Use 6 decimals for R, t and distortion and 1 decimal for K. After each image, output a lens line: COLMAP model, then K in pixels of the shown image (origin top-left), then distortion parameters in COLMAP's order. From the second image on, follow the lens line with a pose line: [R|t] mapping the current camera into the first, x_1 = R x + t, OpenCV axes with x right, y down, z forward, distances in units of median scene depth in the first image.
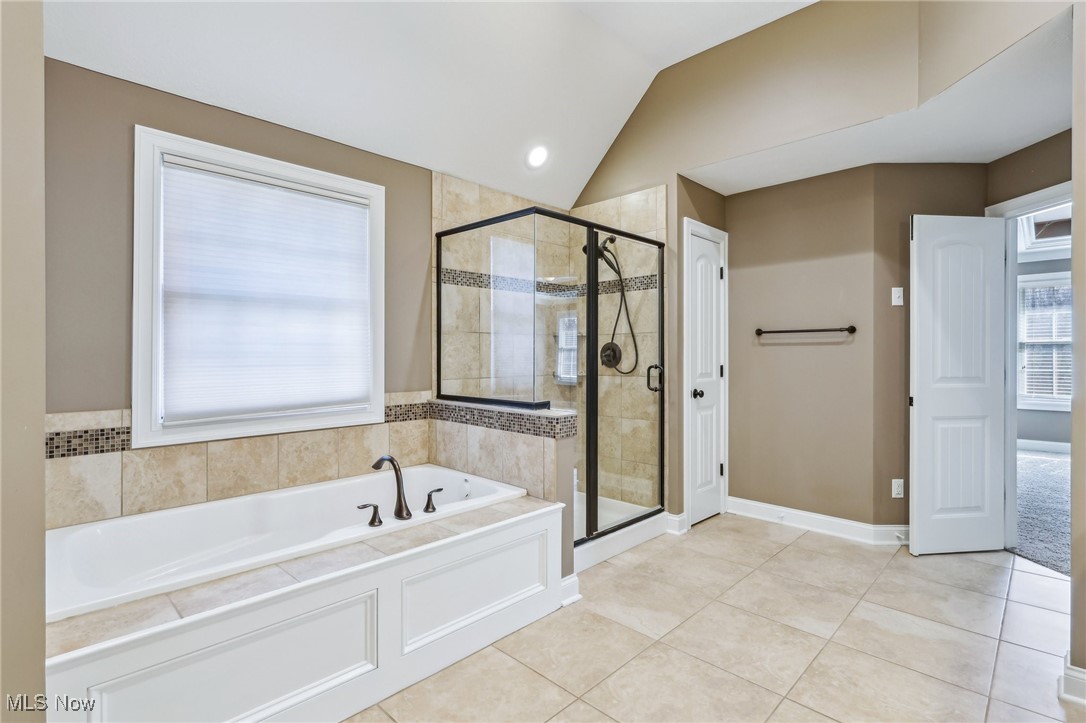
lens RADIAL K [[521.2, 0, 544.7], [0, 521.2, 357.8], [0, 0, 1]] dist [-0.001927, -0.000351]
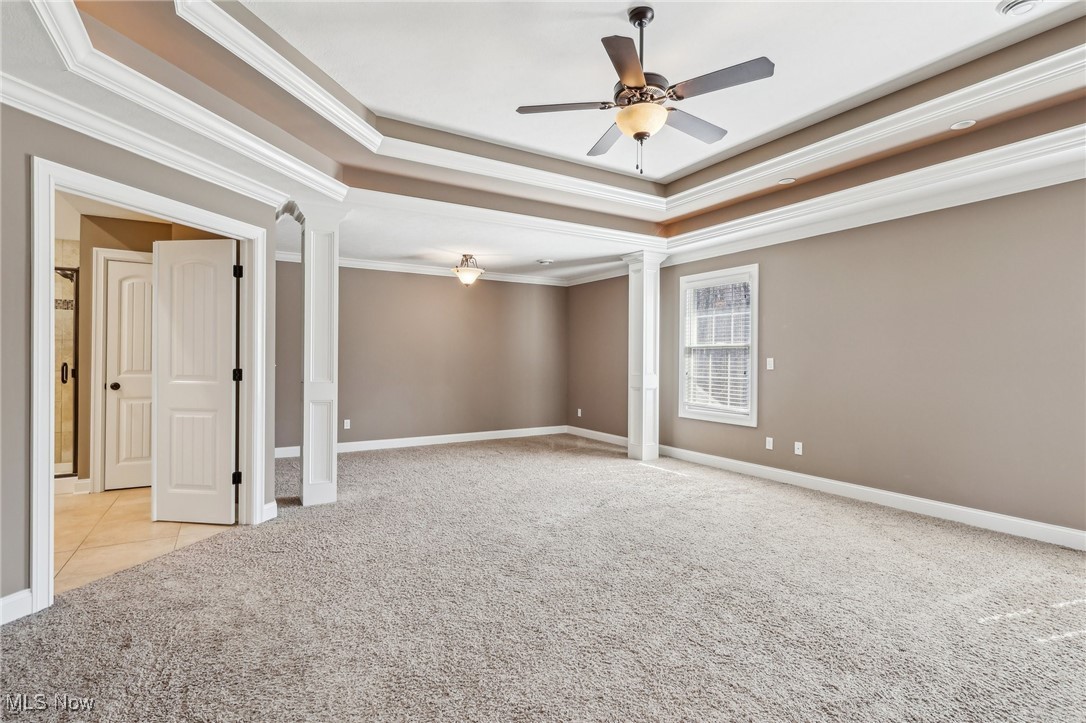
lens RADIAL K [[521.2, 0, 535.0], [0, 521.2, 360.0], [0, 0, 1]] dist [-0.001927, -0.000351]
pose [[0.966323, 0.010140, -0.257131, 0.902039], [-0.011090, 0.999936, -0.002243, -0.001541], [0.257091, 0.005019, 0.966374, 0.025395]]
